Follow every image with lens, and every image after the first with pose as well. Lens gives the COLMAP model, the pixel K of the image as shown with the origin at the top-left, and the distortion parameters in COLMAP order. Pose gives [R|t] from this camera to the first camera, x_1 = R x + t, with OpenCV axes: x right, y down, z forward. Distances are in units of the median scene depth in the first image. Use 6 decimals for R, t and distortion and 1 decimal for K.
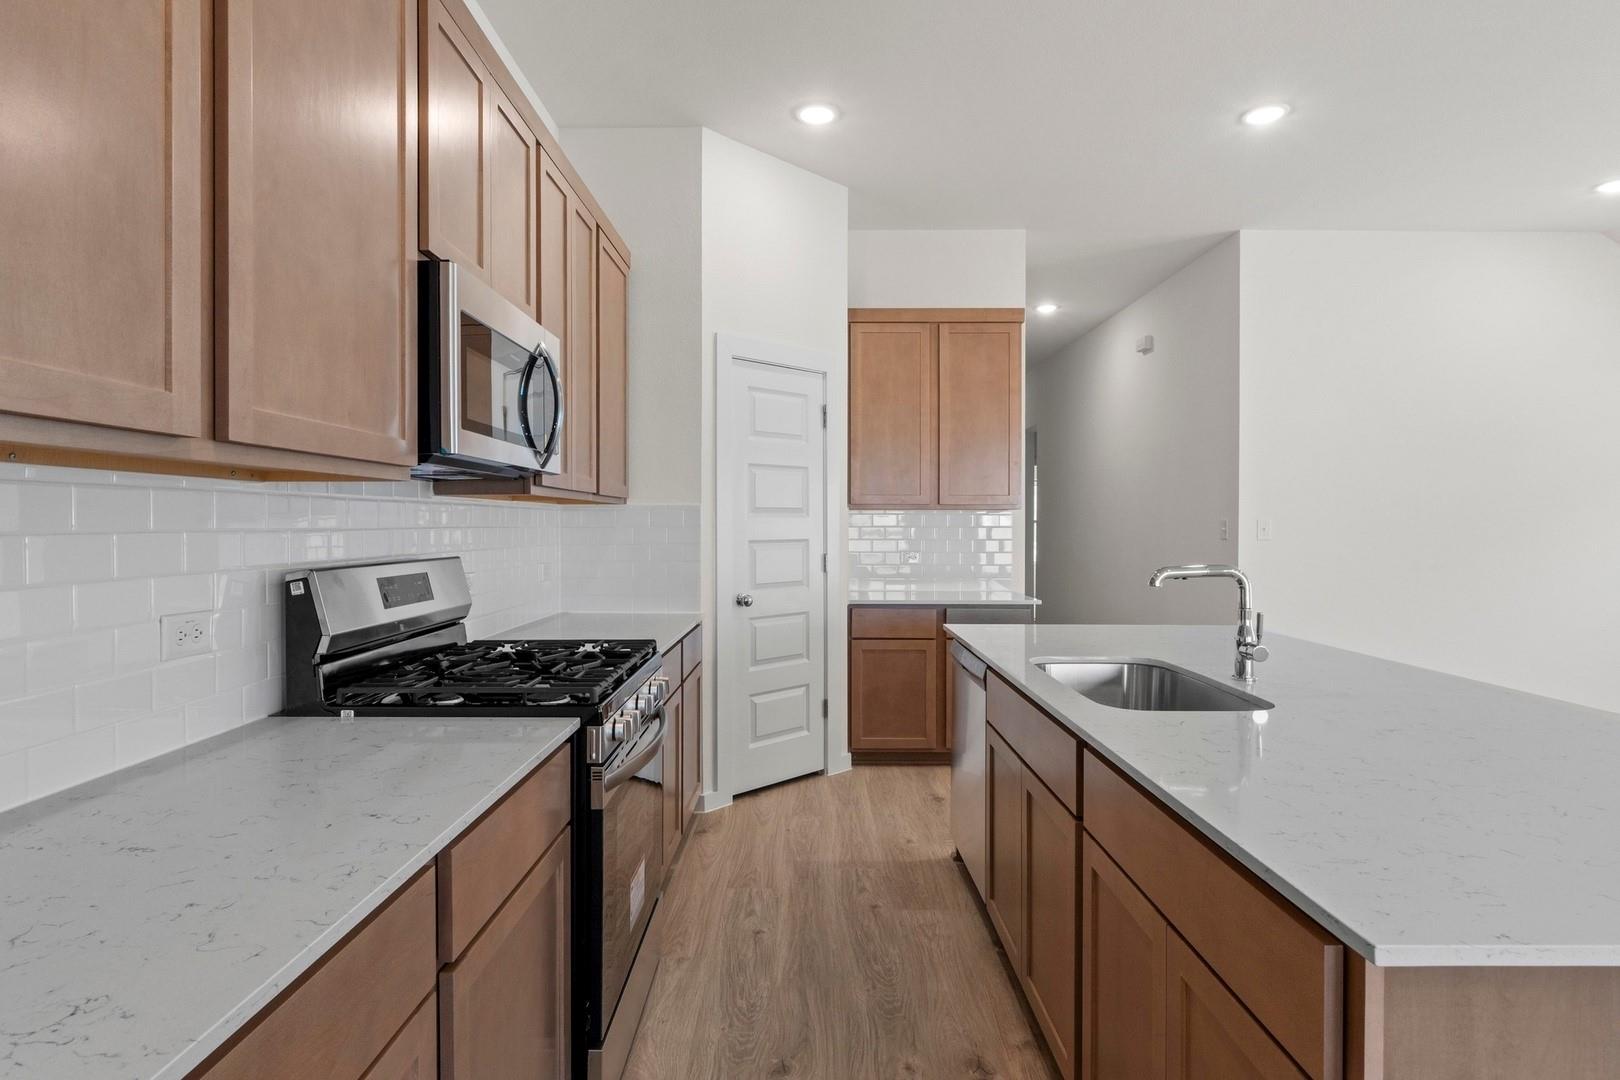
lens RADIAL K [[846.8, 0, 805.8], [0, 846.8, 527.3], [0, 0, 1]] dist [0.000010, -0.000173]
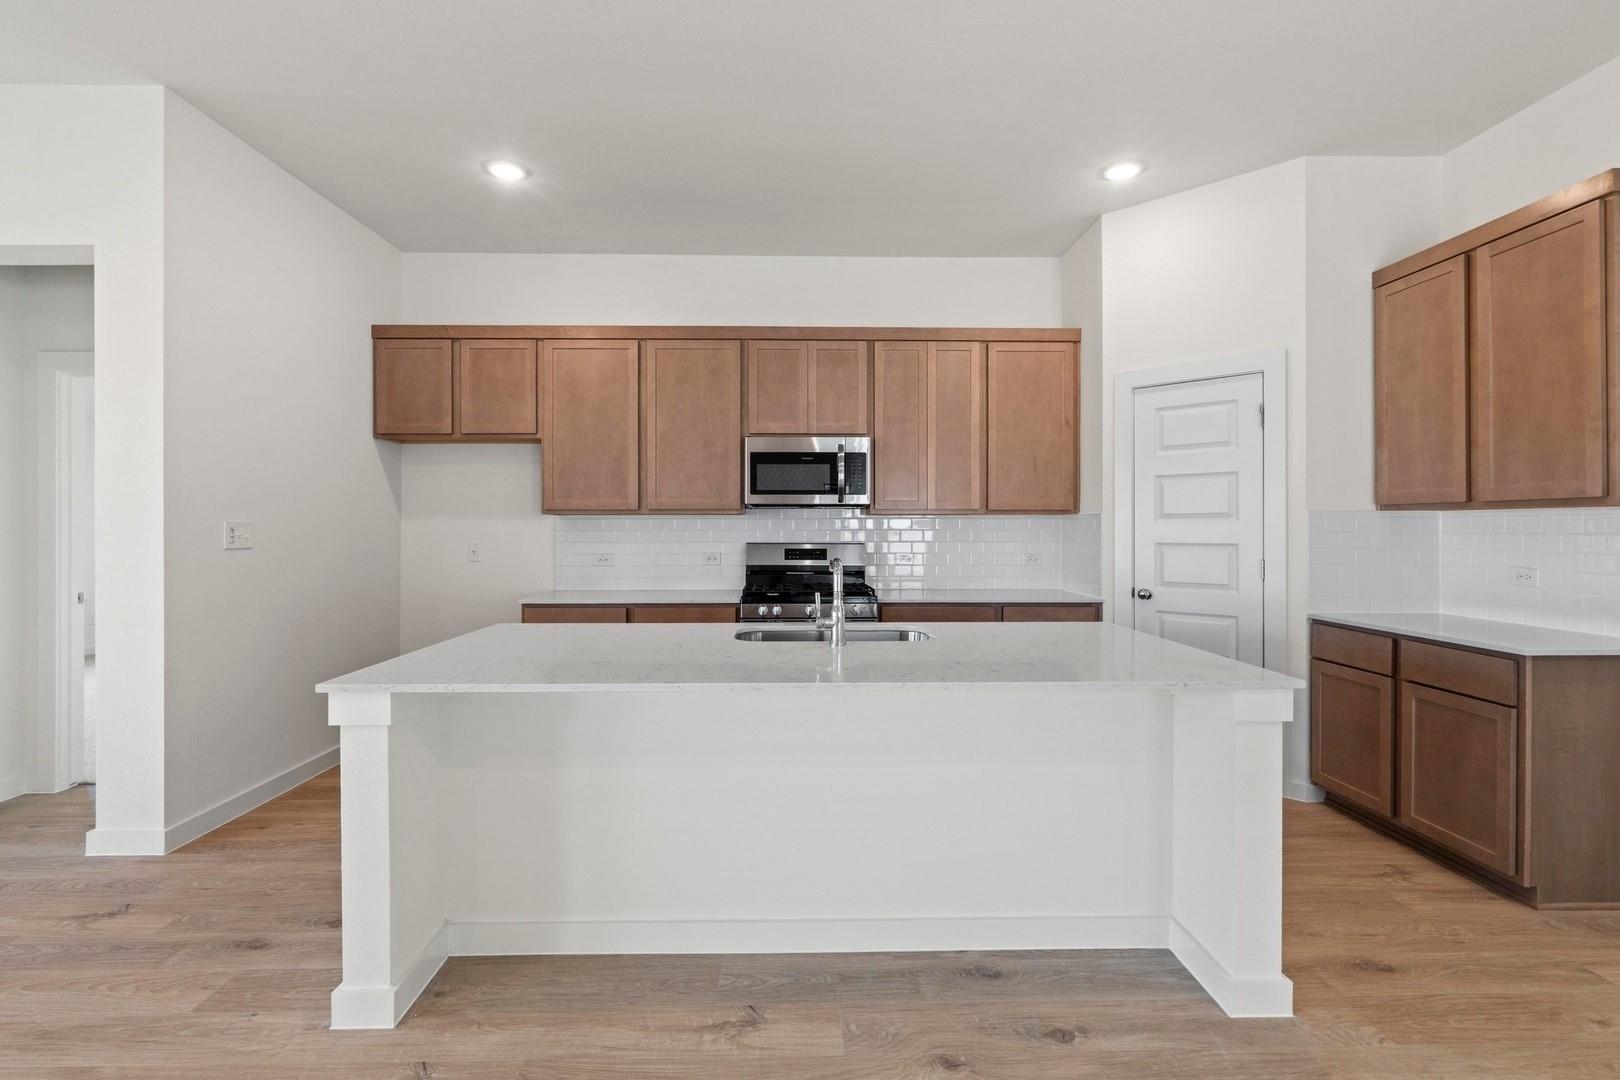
lens RADIAL K [[723.6, 0, 801.4], [0, 723.6, 526.0], [0, 0, 1]] dist [-0.003590, -0.000490]
pose [[0.026941, -0.003576, -0.999631, 0.941482], [-0.004920, 0.999981, -0.003710, -0.001304], [0.999625, 0.005018, 0.026923, 0.518334]]
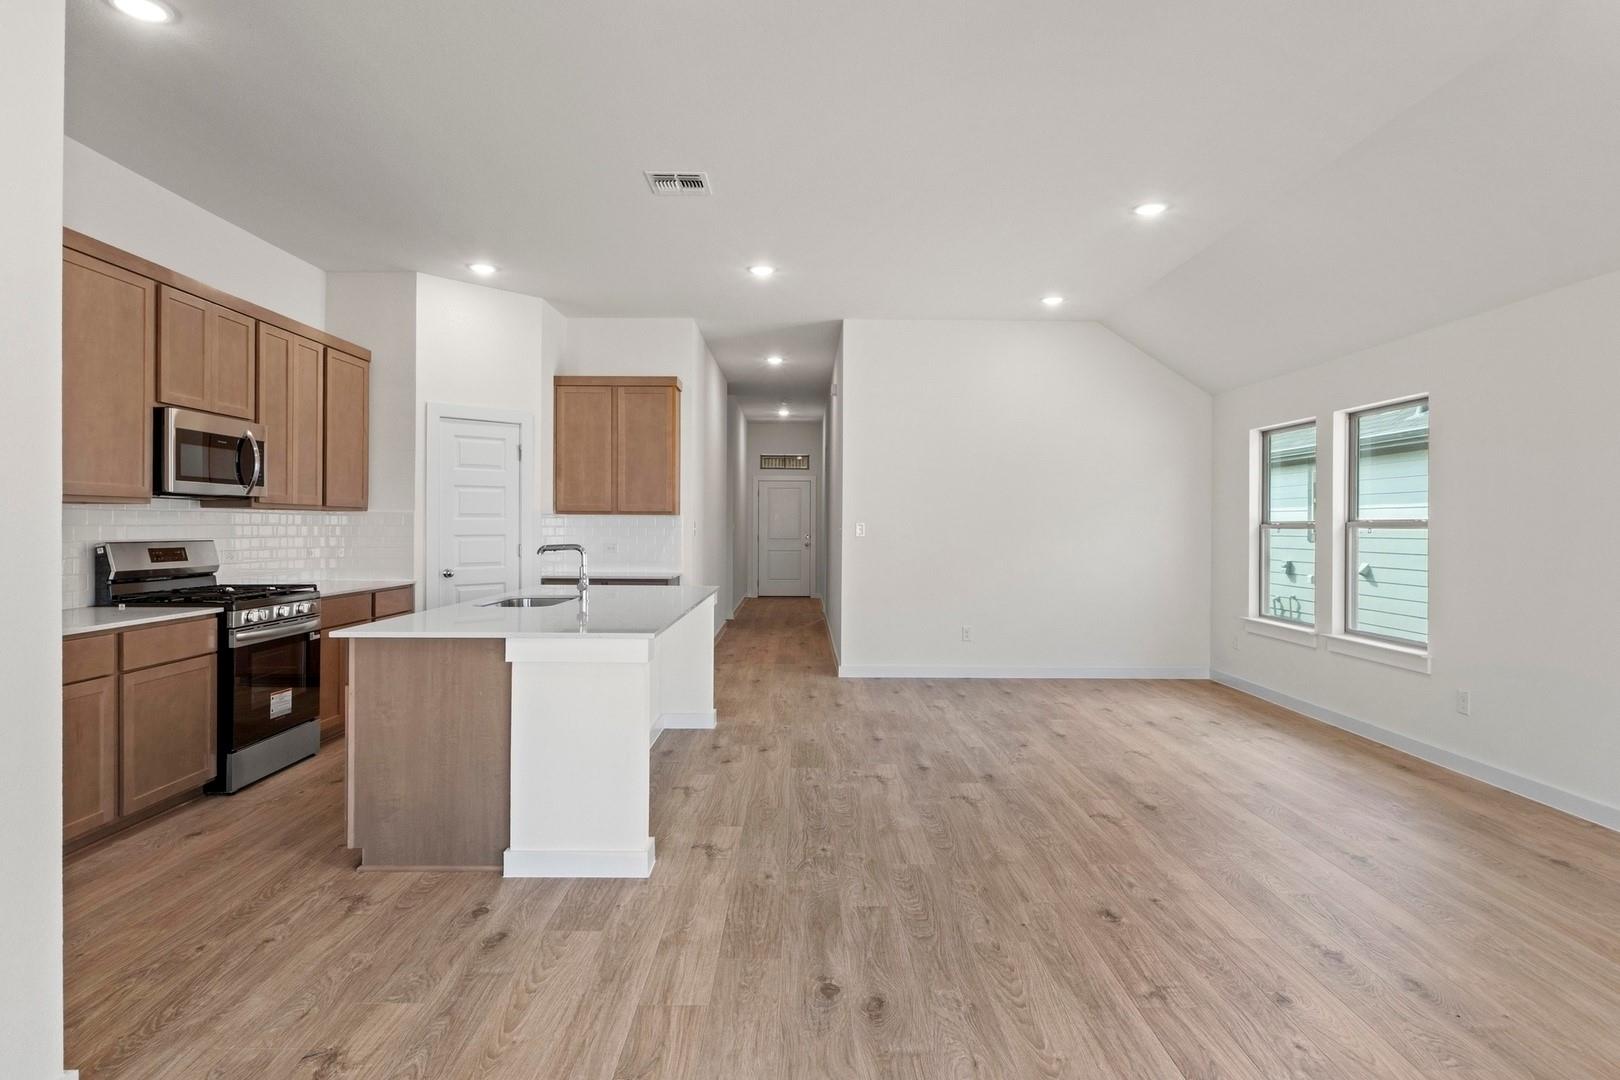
lens RADIAL K [[870.8, 0, 802.8], [0, 870.8, 525.8], [0, 0, 1]] dist [-0.003347, -0.000687]
pose [[0.999987, 0.002338, 0.004547, 0.587950], [-0.002315, 0.999985, -0.005000, 0.005718], [-0.004559, 0.004990, 0.999977, -0.619404]]
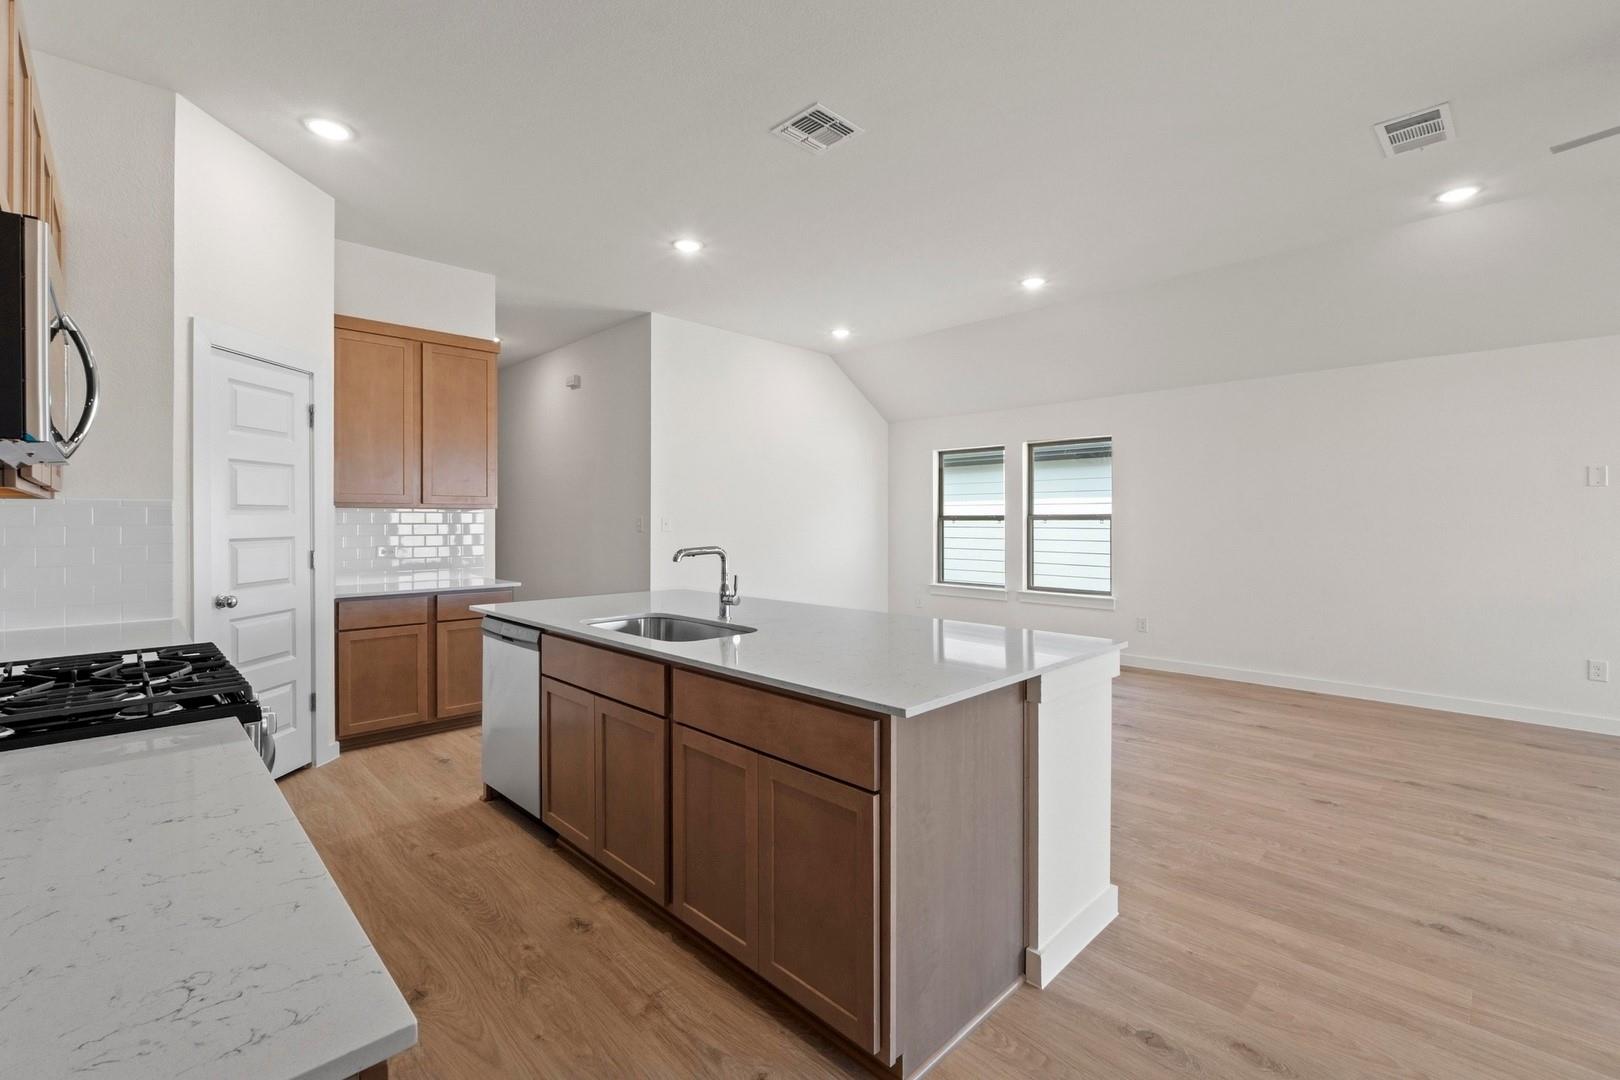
lens RADIAL K [[704.6, 0, 811.8], [0, 704.6, 519.9], [0, 0, 1]] dist [-0.003764, -0.000501]
pose [[0.709300, -0.002745, 0.704901, -0.168231], [0.005848, 0.999981, -0.001991, -0.000594], [-0.704882, 0.005534, 0.709303, -0.030002]]
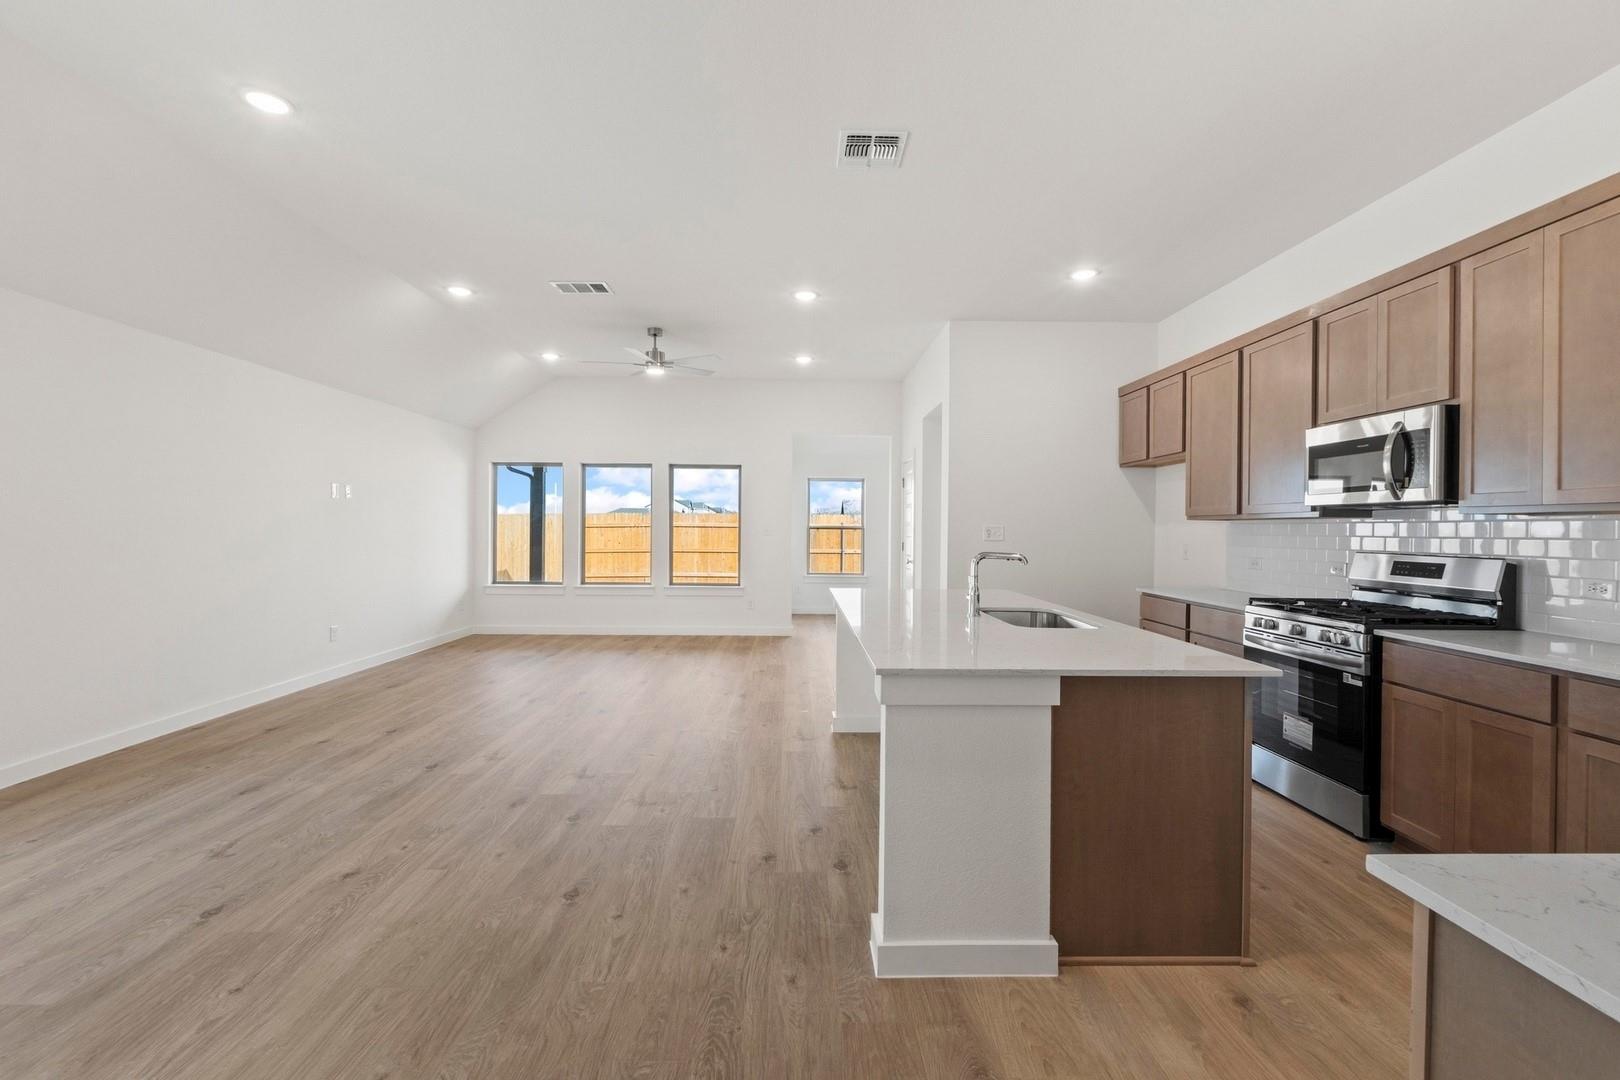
lens RADIAL K [[689.7, 0, 810.9], [0, 689.7, 528.0], [0, 0, 1]] dist [-0.004792, -0.000300]
pose [[-0.999556, -0.013156, -0.026740, 0.515680], [-0.013308, 0.999896, 0.005505, -0.005362], [0.026665, 0.005858, -0.999627, 1.393280]]
